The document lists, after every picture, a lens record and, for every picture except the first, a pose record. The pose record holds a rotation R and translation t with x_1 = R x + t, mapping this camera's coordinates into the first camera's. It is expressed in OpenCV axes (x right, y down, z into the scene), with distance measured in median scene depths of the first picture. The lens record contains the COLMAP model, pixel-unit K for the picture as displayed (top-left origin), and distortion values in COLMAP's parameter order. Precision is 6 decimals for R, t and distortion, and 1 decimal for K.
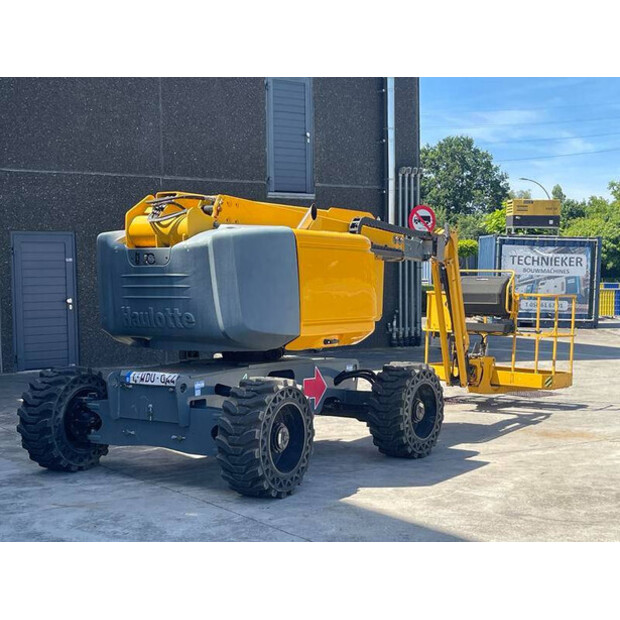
lens RADIAL K [[934.6, 0, 310.0], [0, 934.6, 310.0], [0, 0, 1]] dist [0.050402, 0.011112]
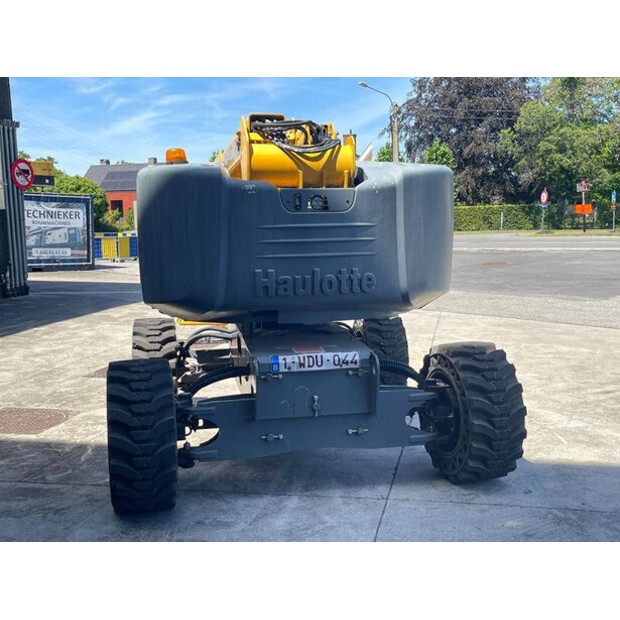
lens RADIAL K [[703.4, 0, 310.0], [0, 703.4, 310.0], [0, 0, 1]] dist [0.062491, -0.008208]
pose [[0.738398, -0.091229, 0.668166, -0.117331], [0.037730, 0.994844, 0.094136, -0.004849], [-0.673309, -0.044300, 0.738033, 0.124275]]
